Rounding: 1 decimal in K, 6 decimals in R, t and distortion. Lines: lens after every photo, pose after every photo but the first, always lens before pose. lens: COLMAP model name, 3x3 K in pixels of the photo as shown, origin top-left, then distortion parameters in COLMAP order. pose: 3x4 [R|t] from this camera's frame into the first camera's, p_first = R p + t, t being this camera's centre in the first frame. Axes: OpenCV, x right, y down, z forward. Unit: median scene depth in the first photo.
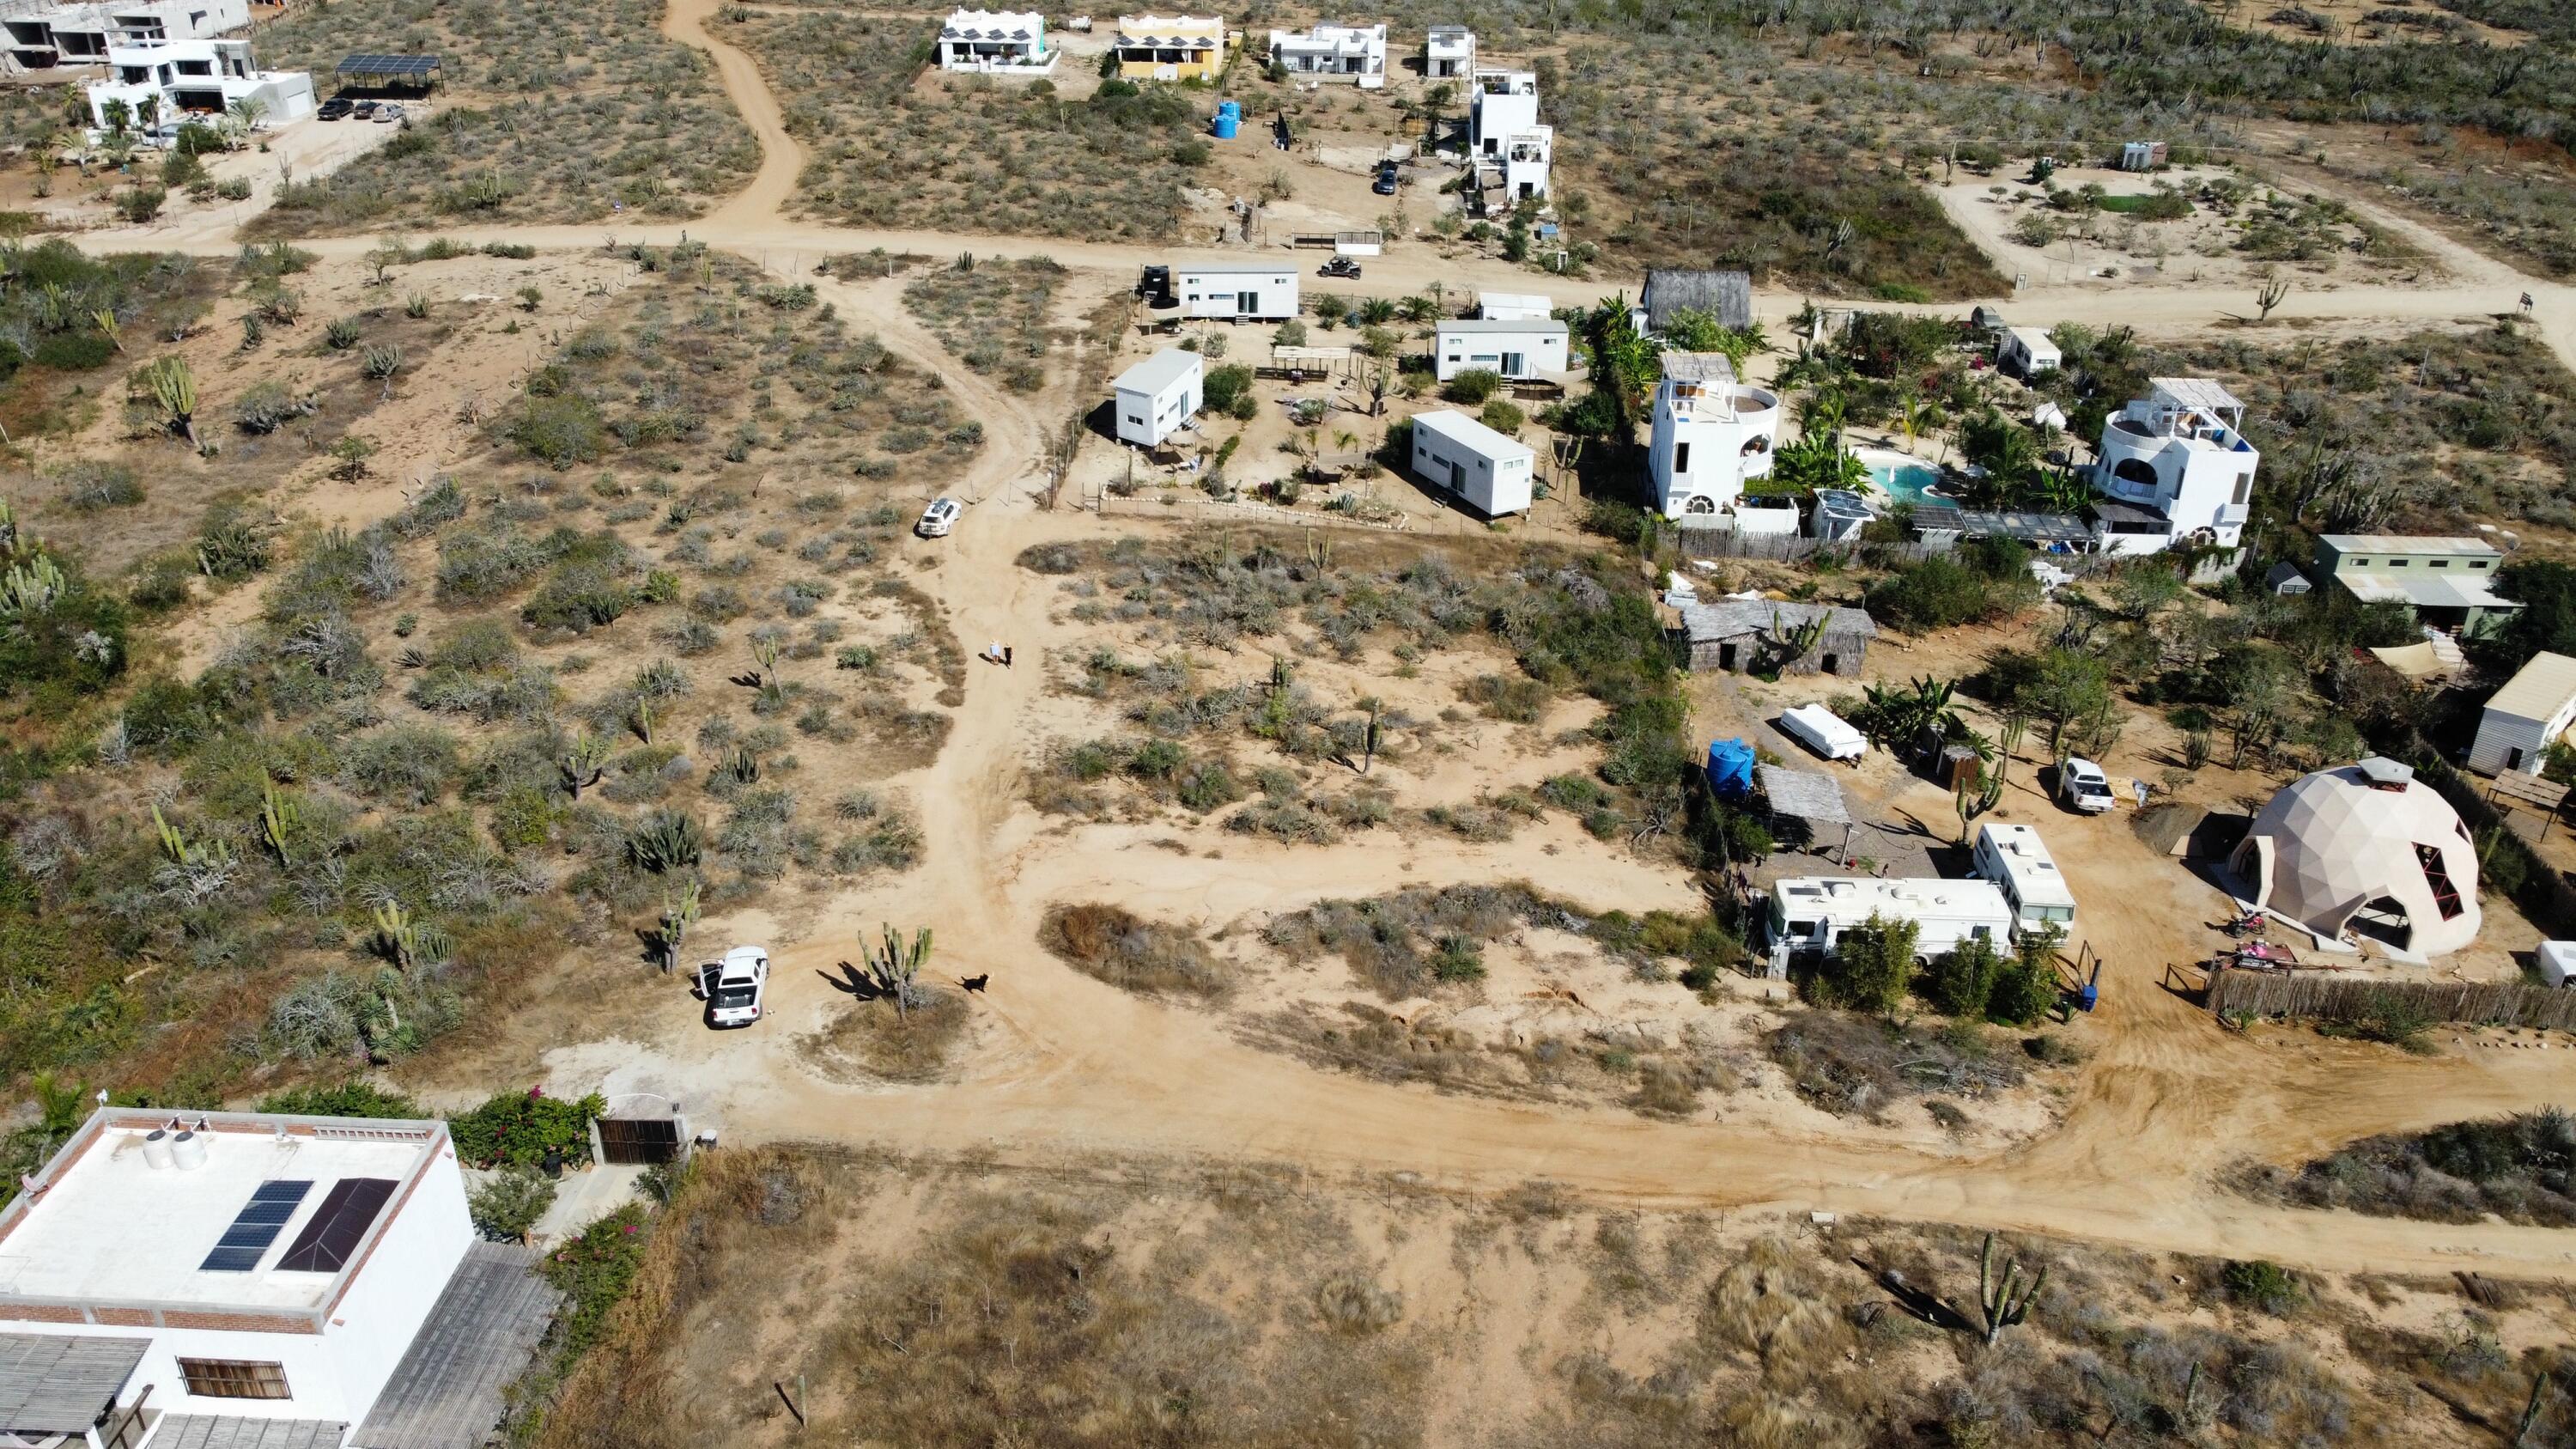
lens RADIAL K [[1957.9, 0, 1289.6], [0, 1957.9, 721.2], [0, 0, 1]] dist [0.011709, -0.015433]
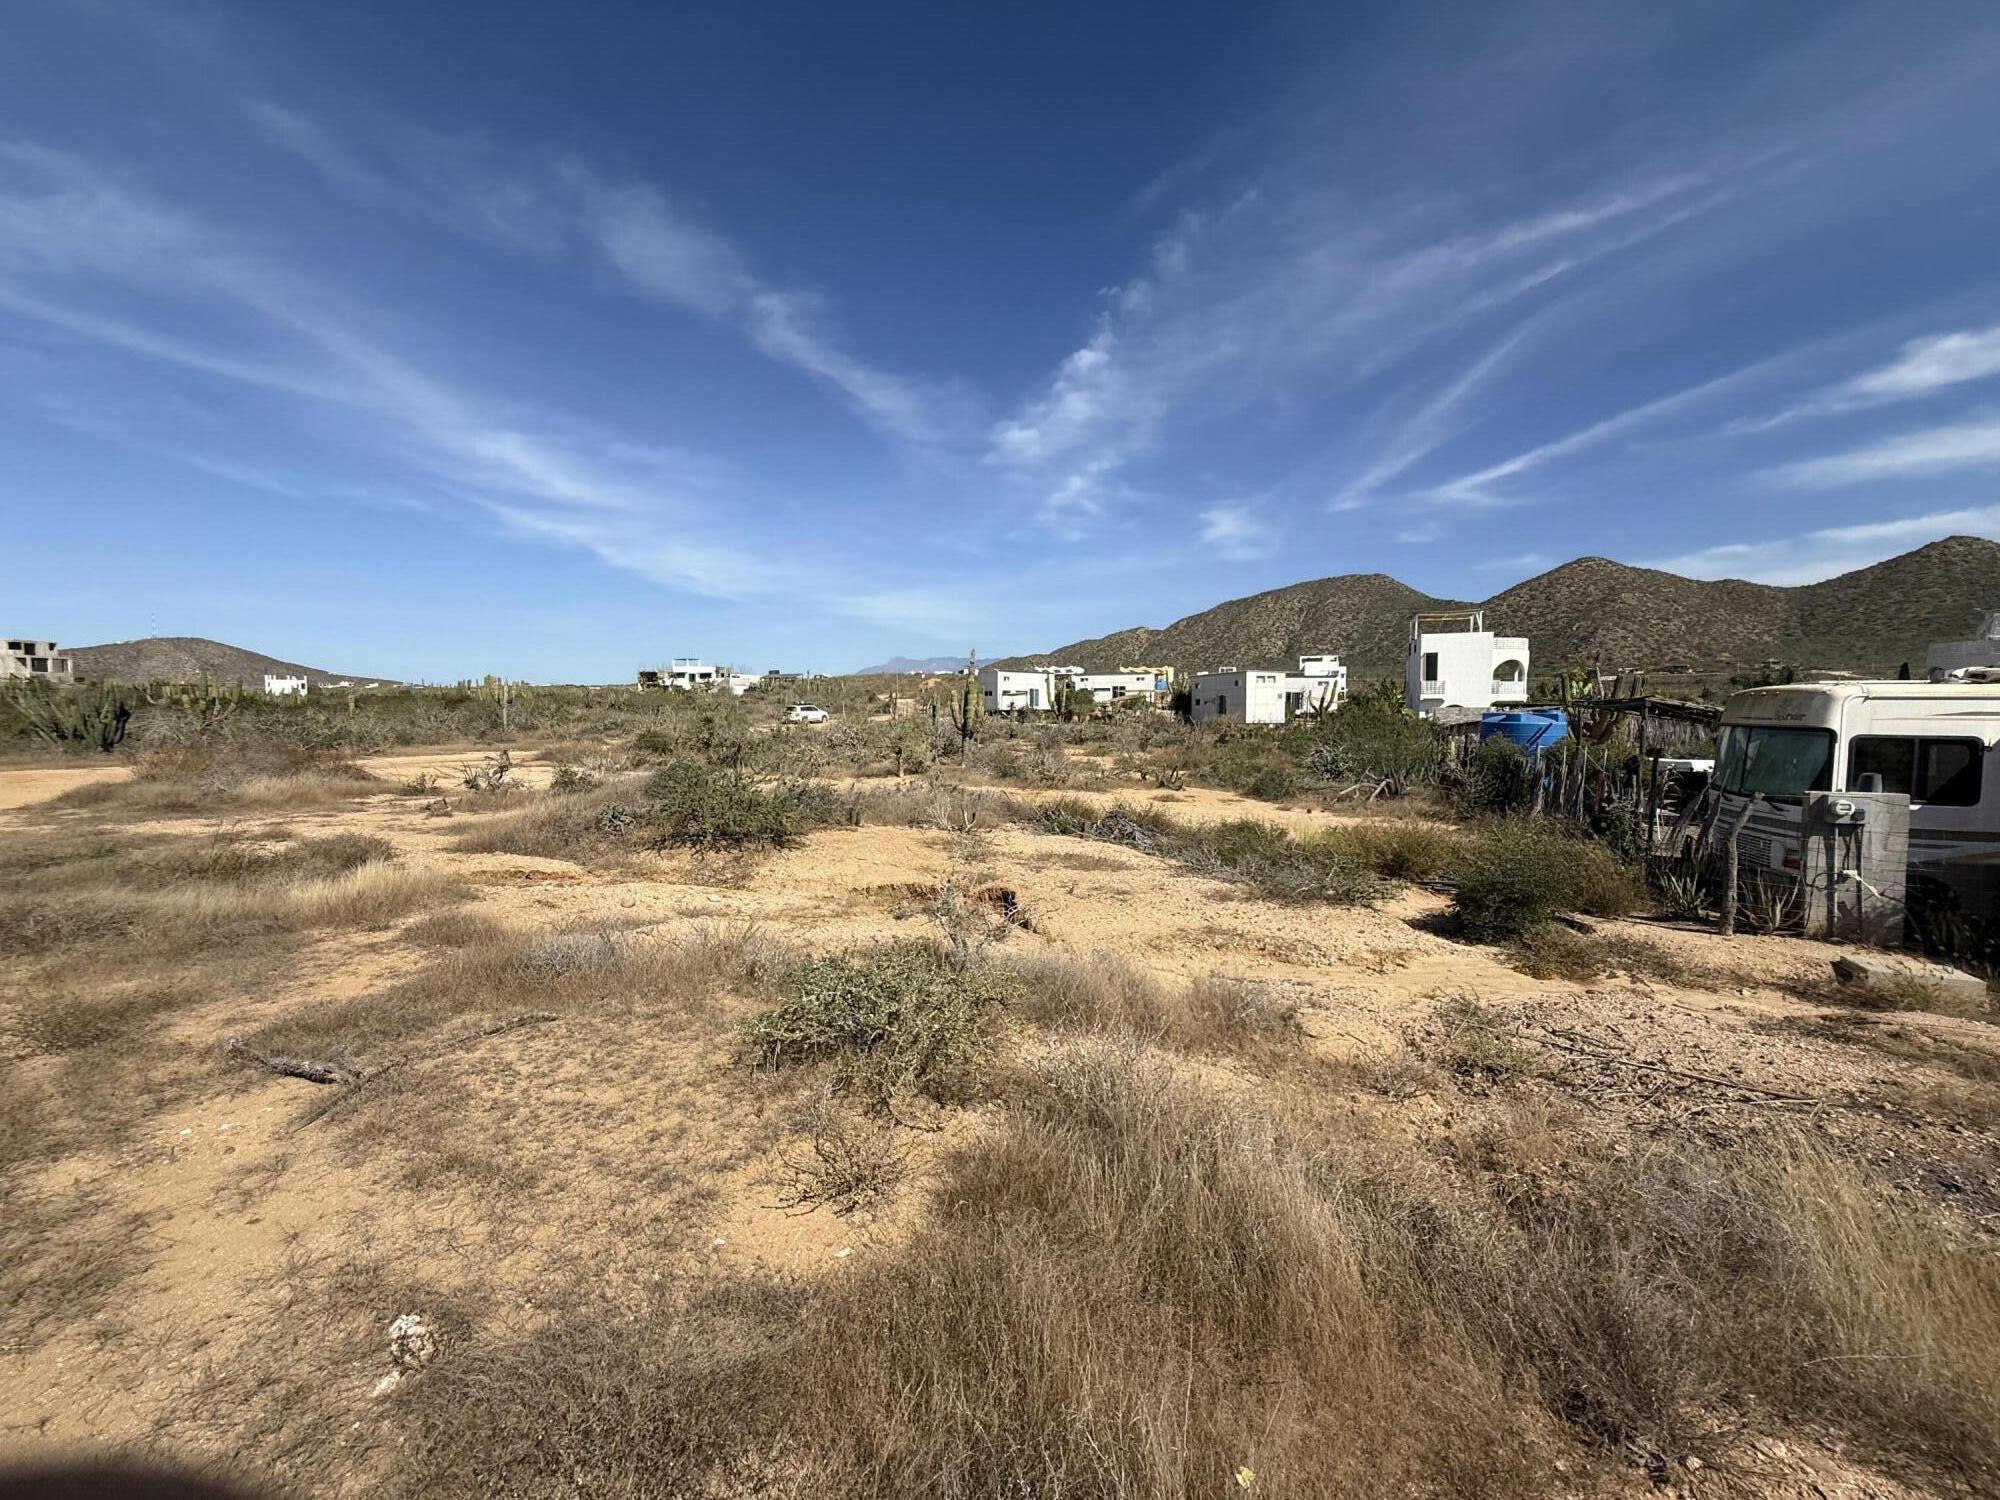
lens RADIAL K [[797.1, 0, 1003.2], [0, 797.1, 752.6], [0, 0, 1]] dist [0.000018, 0.000203]
pose [[0.948158, 0.007726, -0.317704, 0.139822], [-0.137444, 0.911343, -0.388025, 0.128548], [0.286540, 0.411576, 0.865159, 0.683641]]
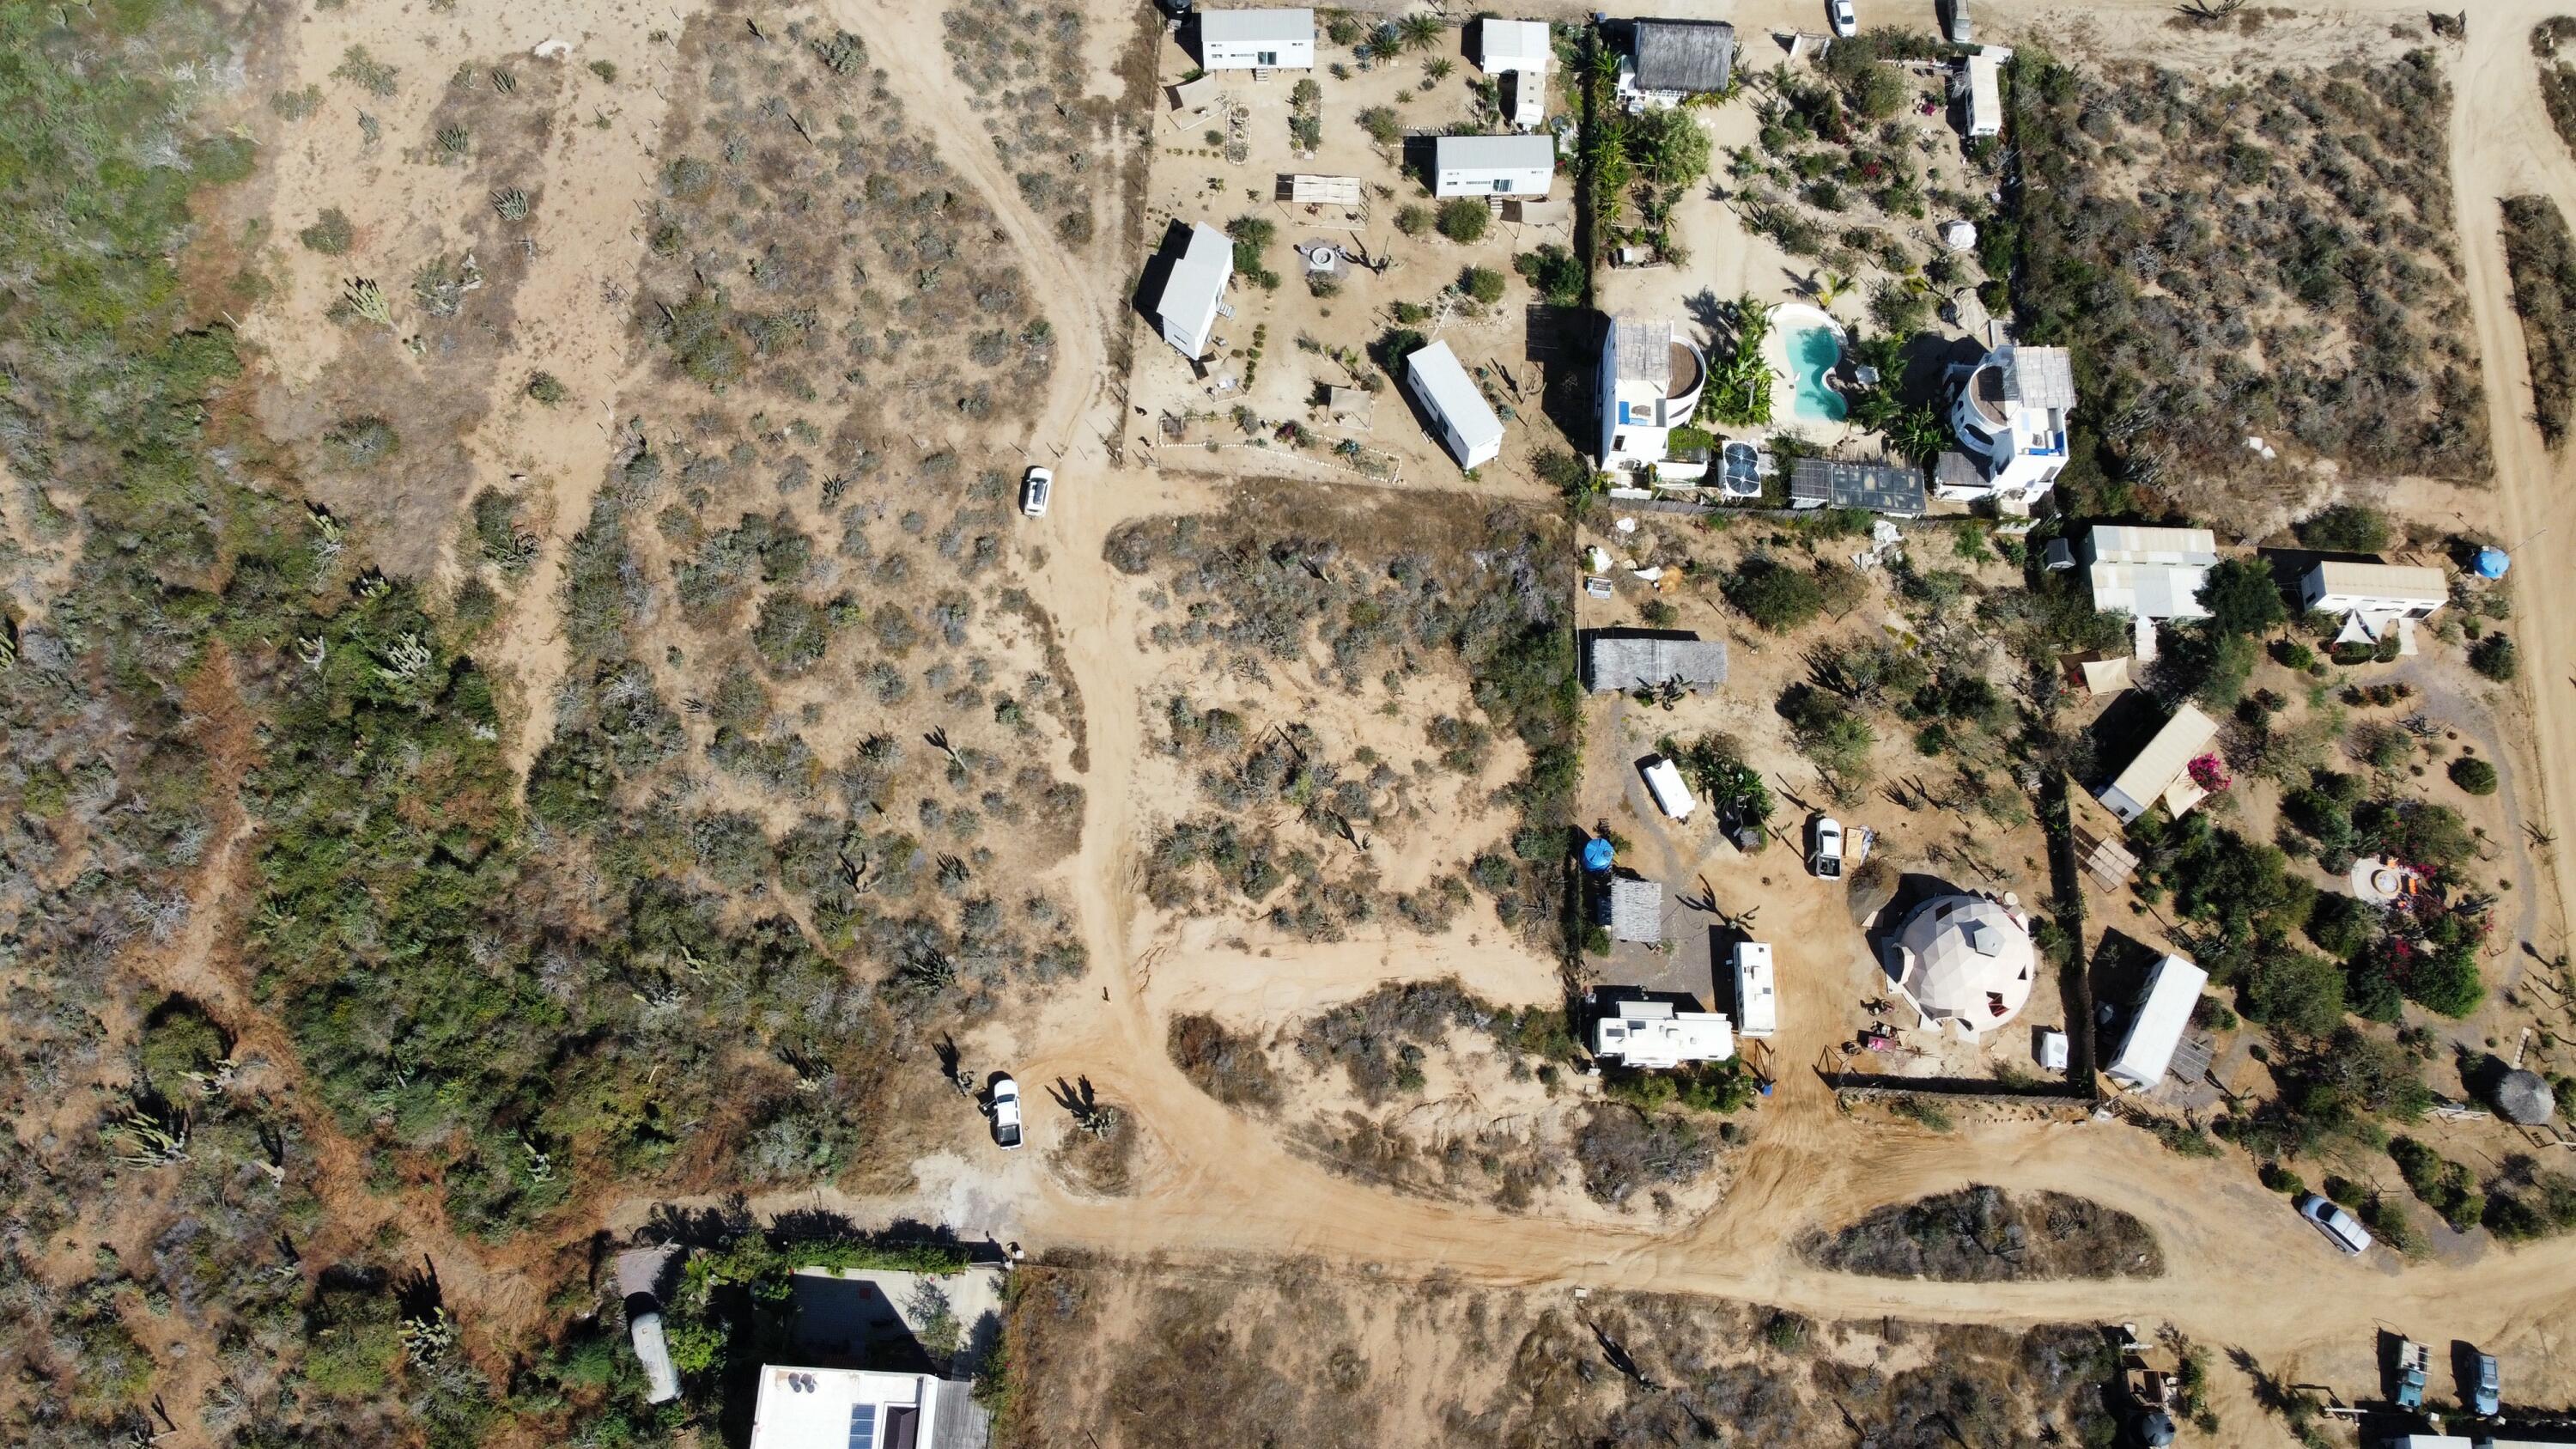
lens RADIAL K [[1957.9, 0, 1277.7], [0, 1957.9, 724.3], [0, 0, 1]] dist [0.011709, -0.015433]
pose [[0.999995, -0.003040, -0.000162, -0.024201], [0.002397, 0.753271, 0.657706, -0.982772], [-0.001877, -0.657703, 0.753275, -0.085667]]
